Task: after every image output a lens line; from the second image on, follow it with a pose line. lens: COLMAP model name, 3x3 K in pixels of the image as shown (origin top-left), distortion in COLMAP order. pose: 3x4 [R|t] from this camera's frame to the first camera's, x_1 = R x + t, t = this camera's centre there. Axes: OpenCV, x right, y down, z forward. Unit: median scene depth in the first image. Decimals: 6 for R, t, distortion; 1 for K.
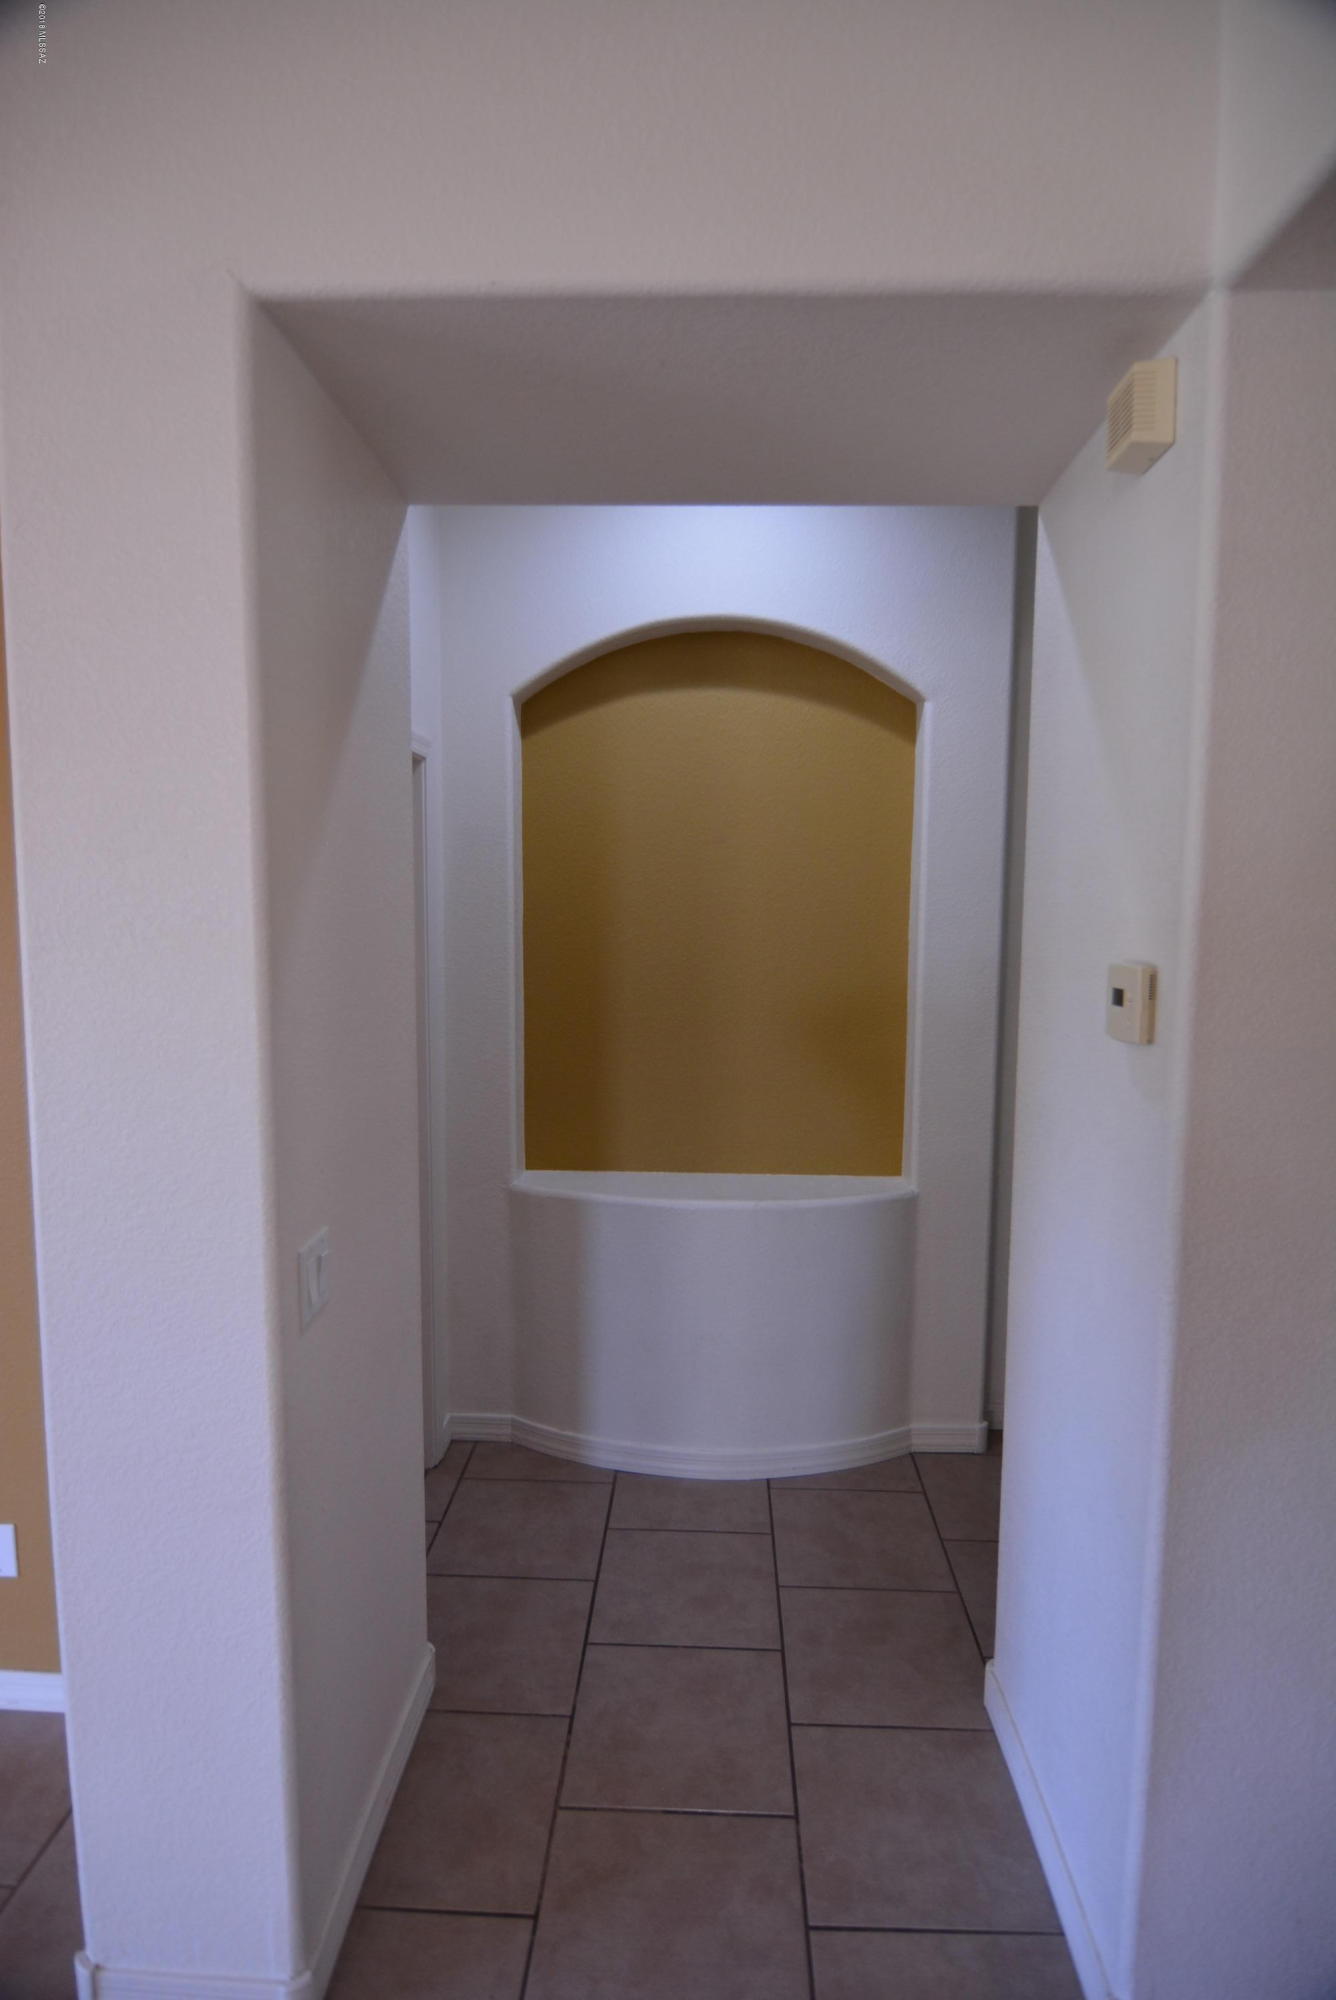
lens RADIAL K [[1078.7, 0, 661.9], [0, 1078.7, 994.9], [0, 0, 1]] dist [-0.004389, -0.001965]
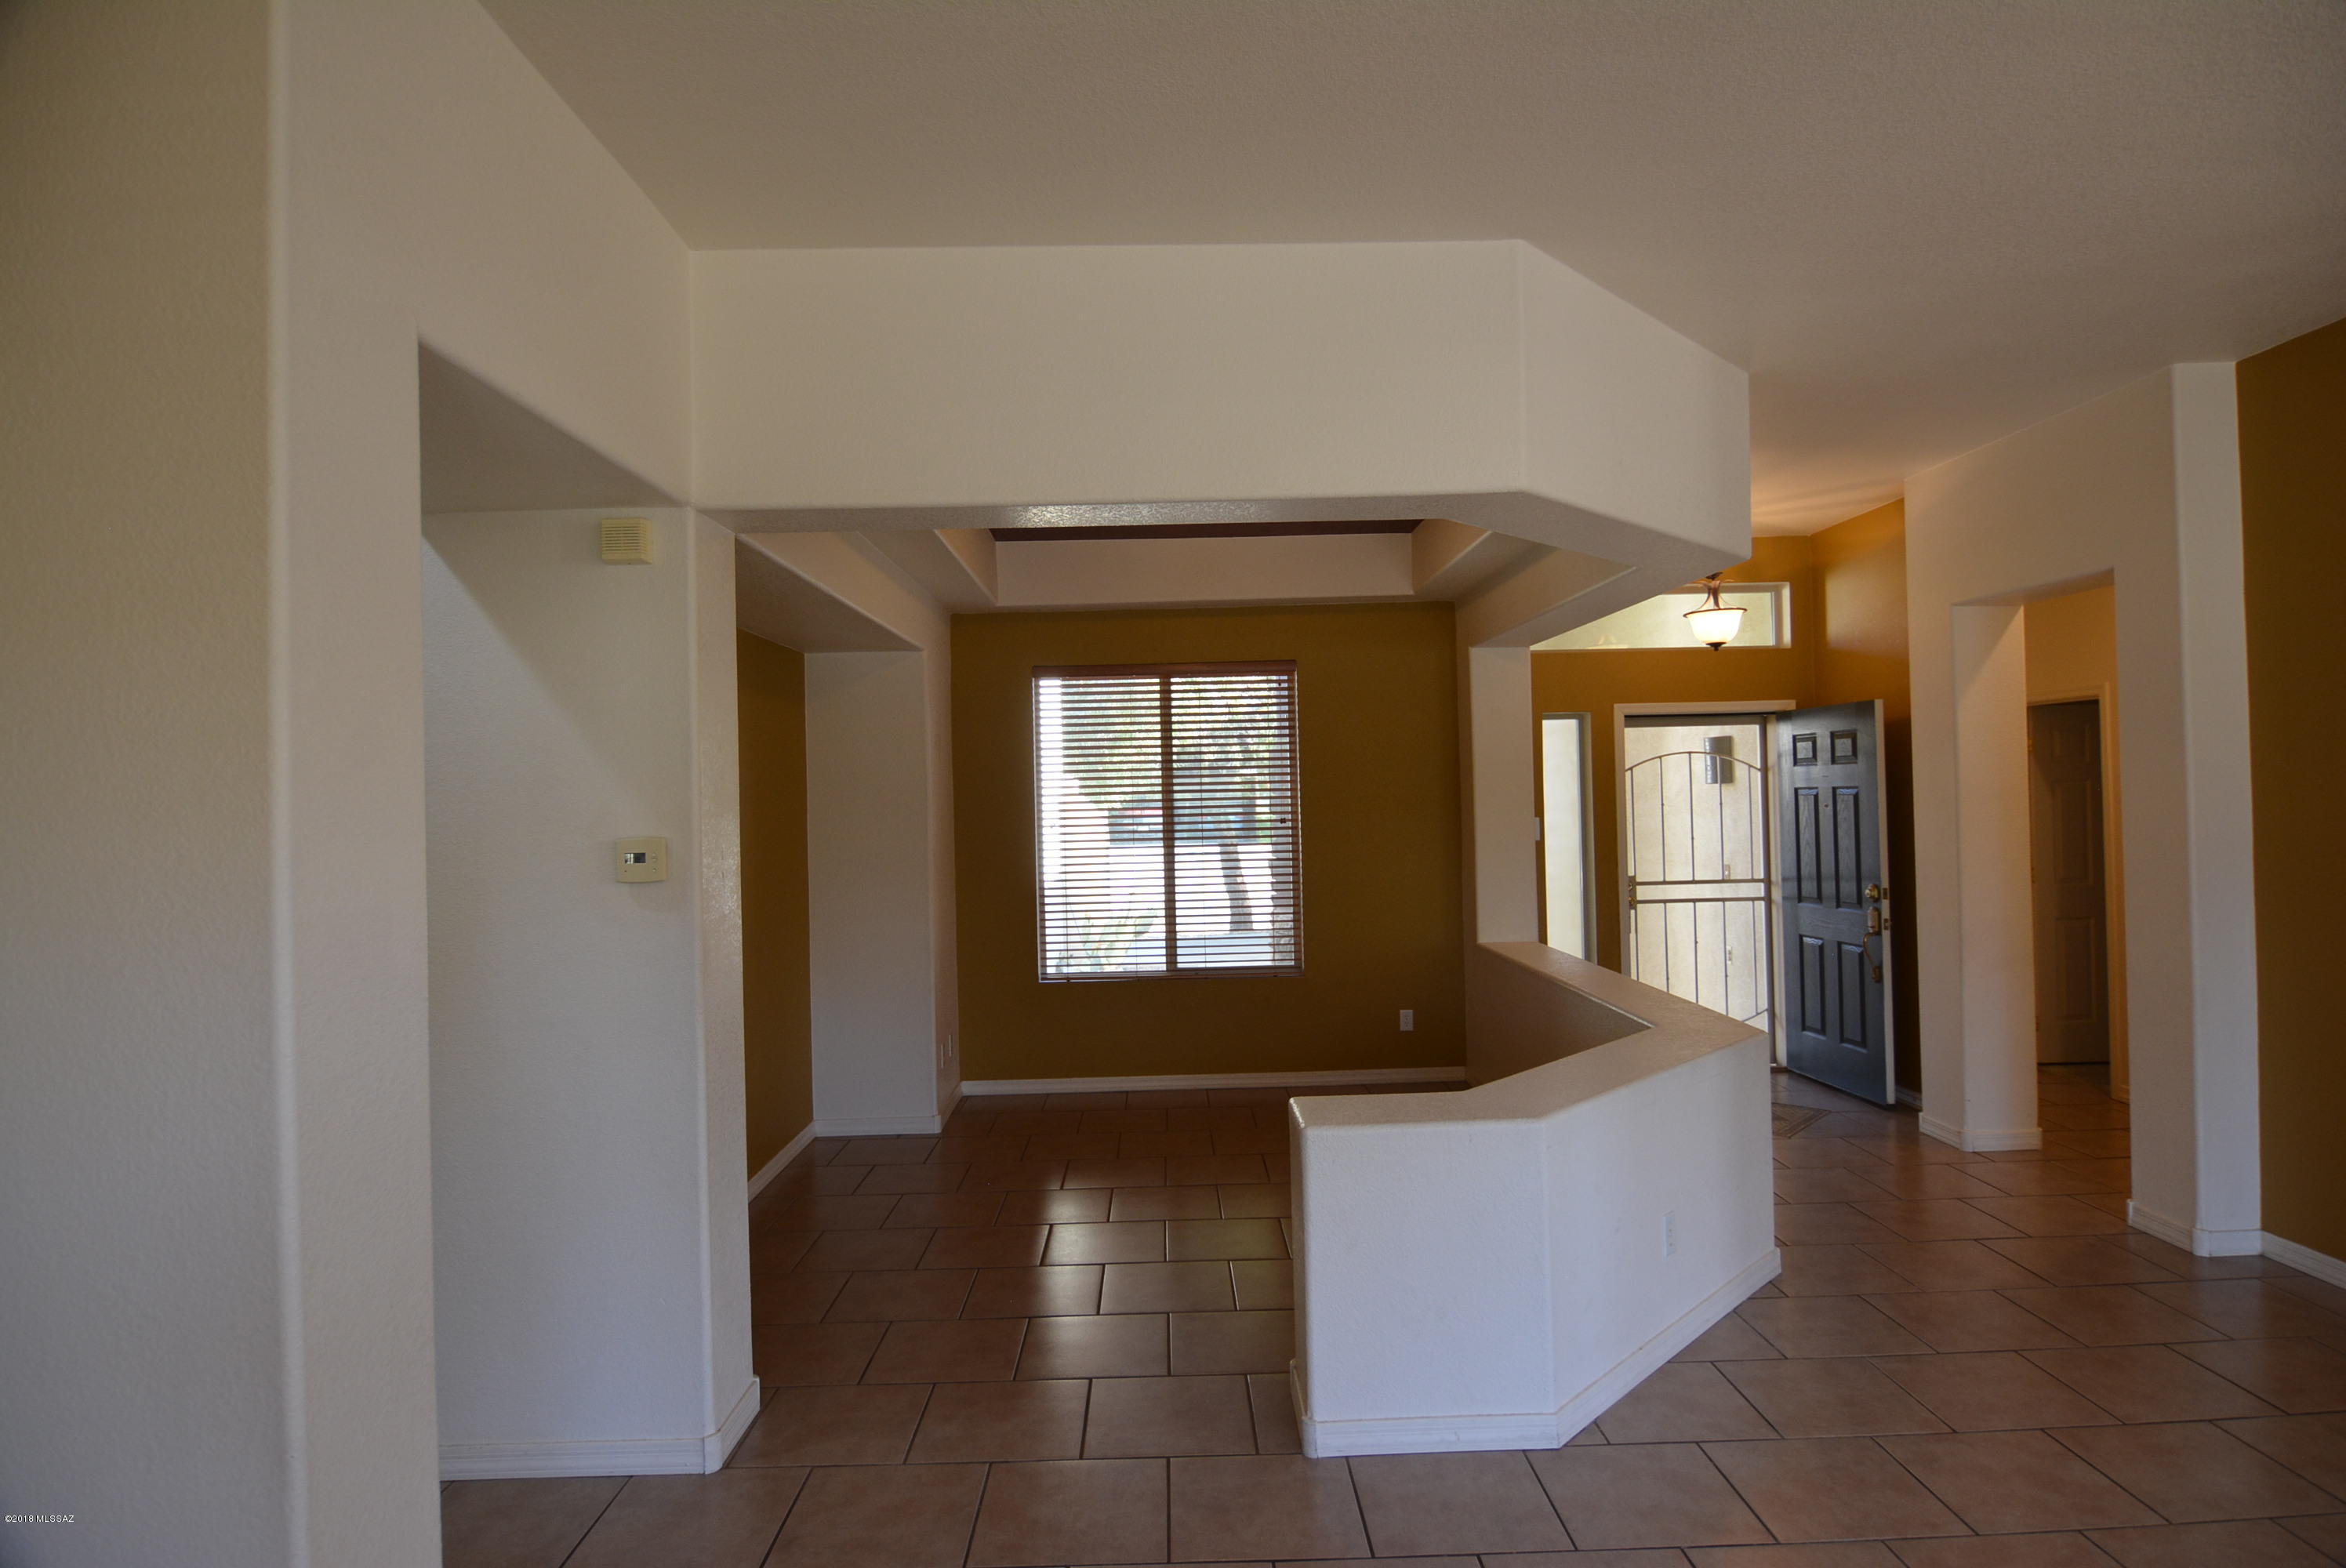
lens RADIAL K [[1265.2, 0, 1174.7], [0, 1265.2, 779.5], [0, 0, 1]] dist [-0.004389, -0.001965]
pose [[-0.054320, 0.000660, 0.998523, -0.834482], [0.110964, 0.993810, 0.005379, -0.019927], [-0.992339, 0.111093, -0.054057, 0.119960]]
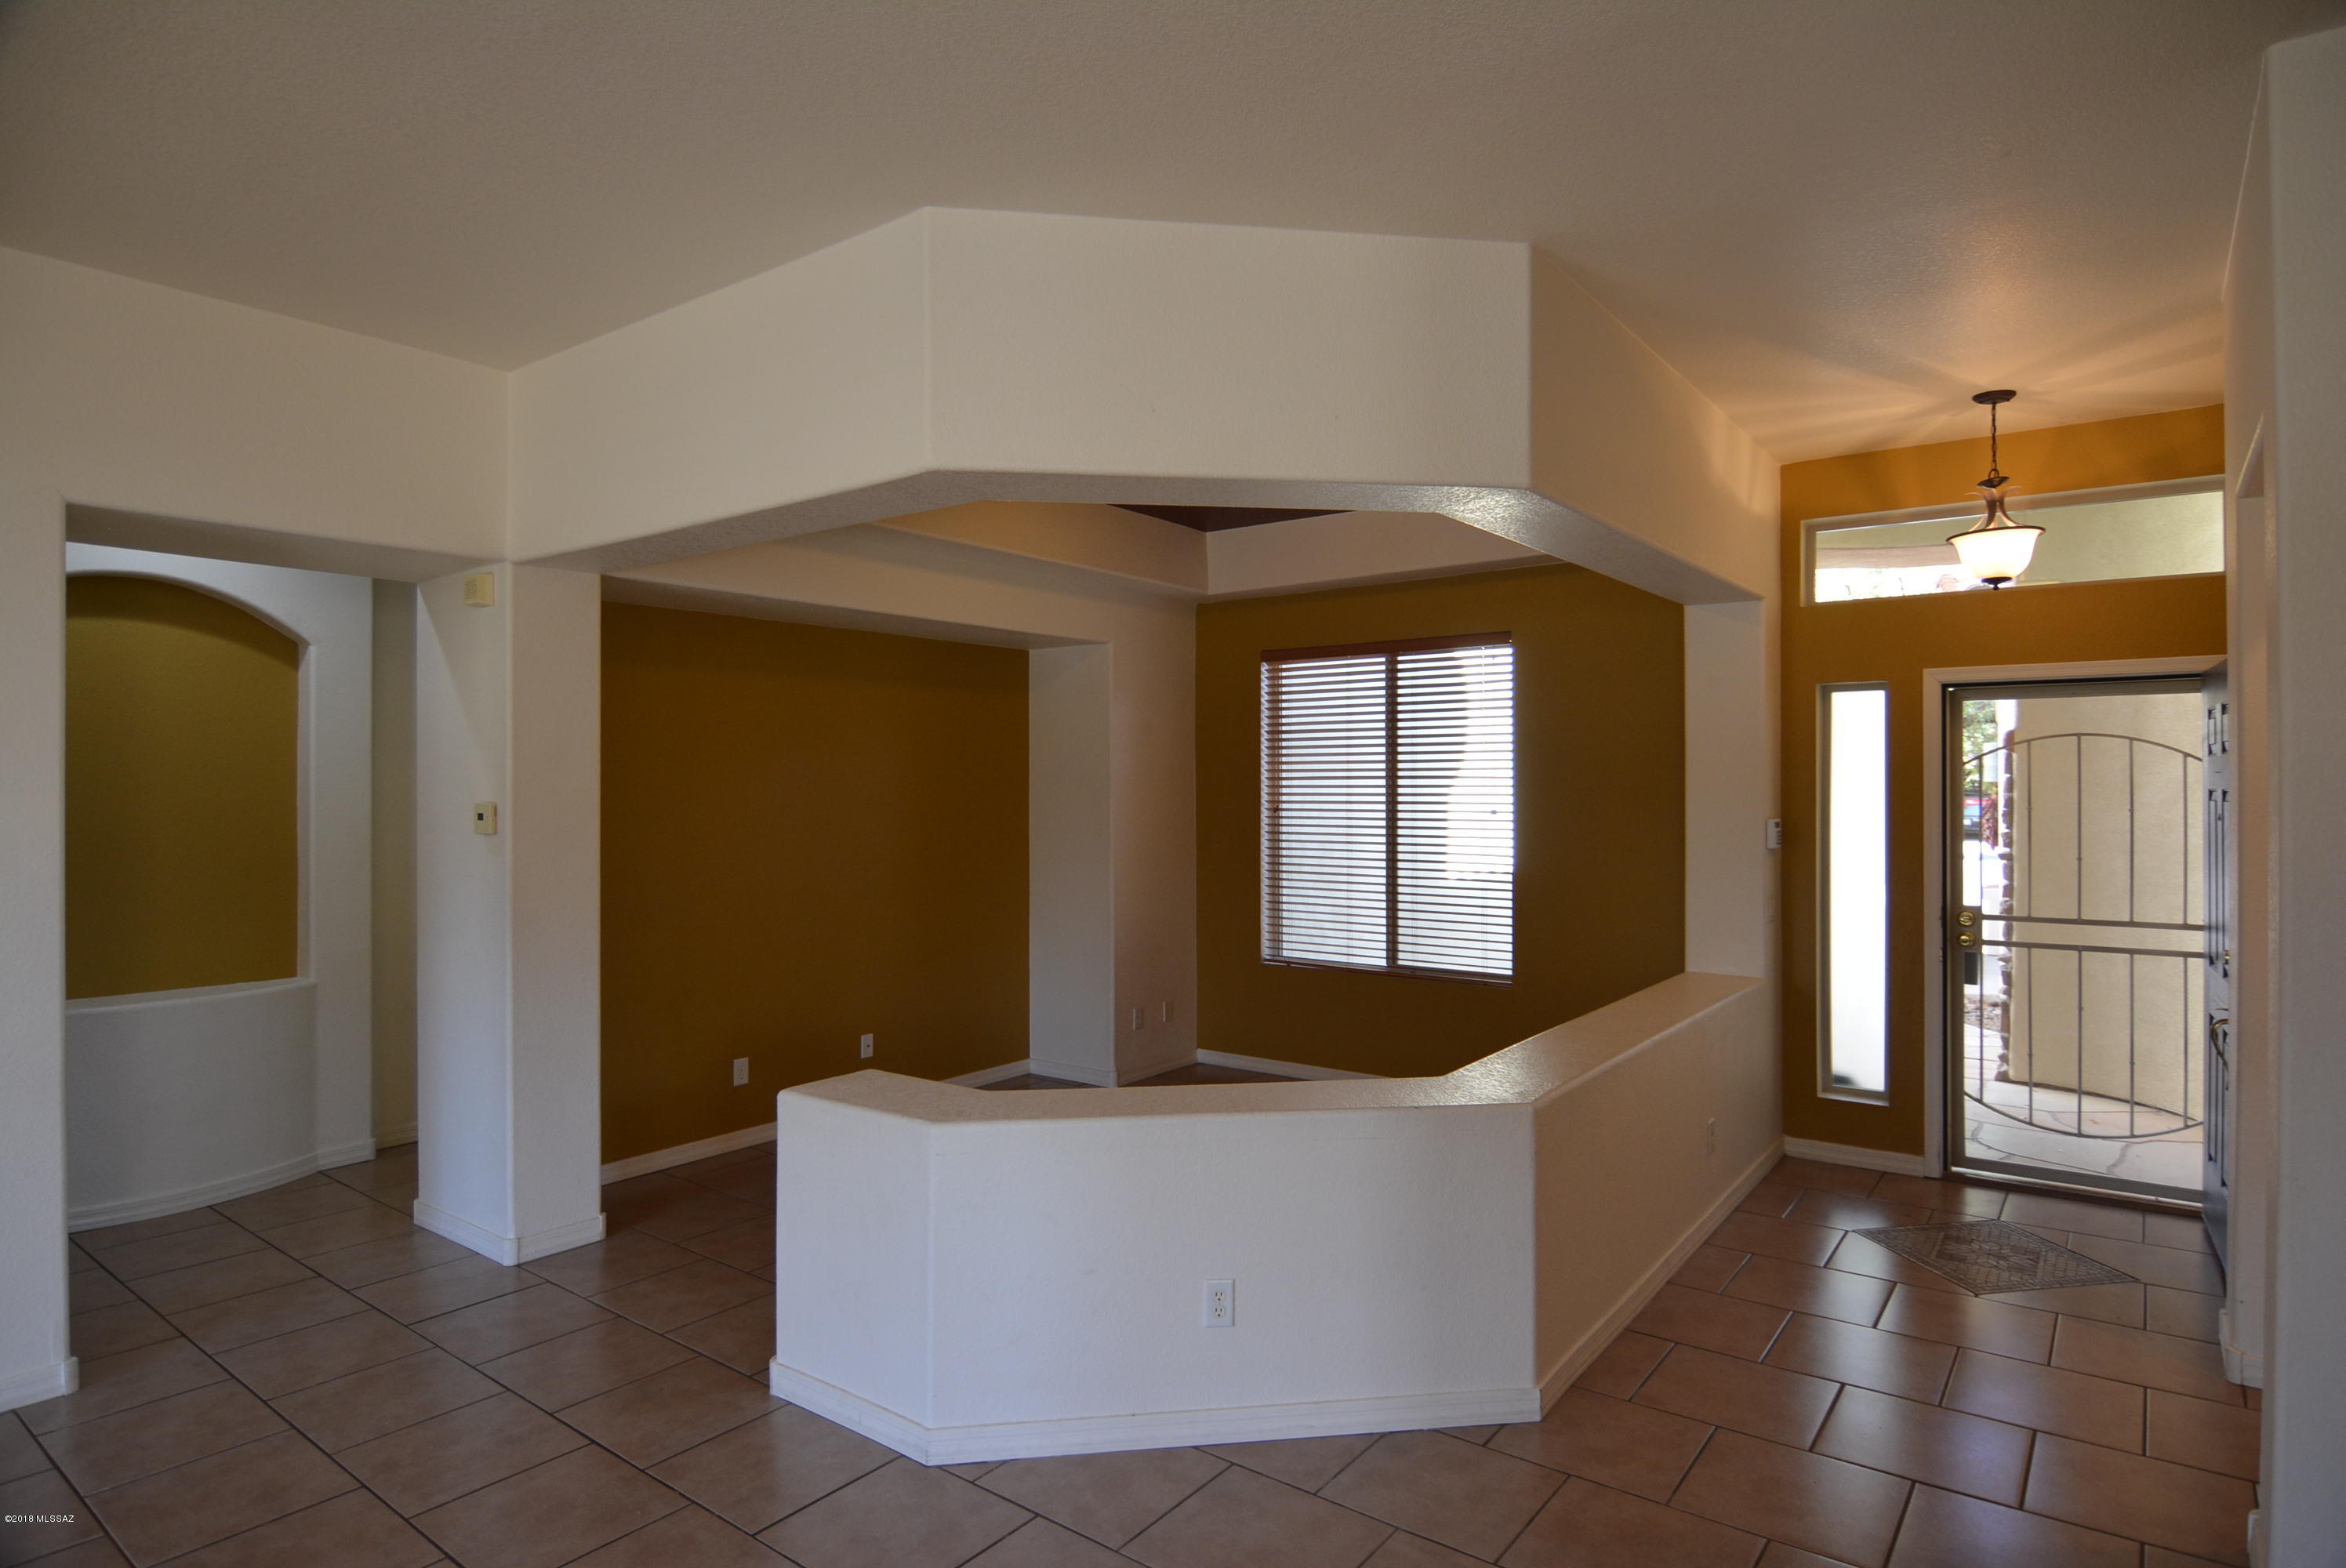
lens RADIAL K [[1265.2, 0, 1169.3], [0, 1265.2, 777.2], [0, 0, 1]] dist [-0.004389, -0.001965]
pose [[0.569820, -0.009013, 0.821720, -0.522375], [0.081095, 0.995676, -0.045315, 0.085493], [-0.817758, 0.092459, 0.568087, -0.960736]]
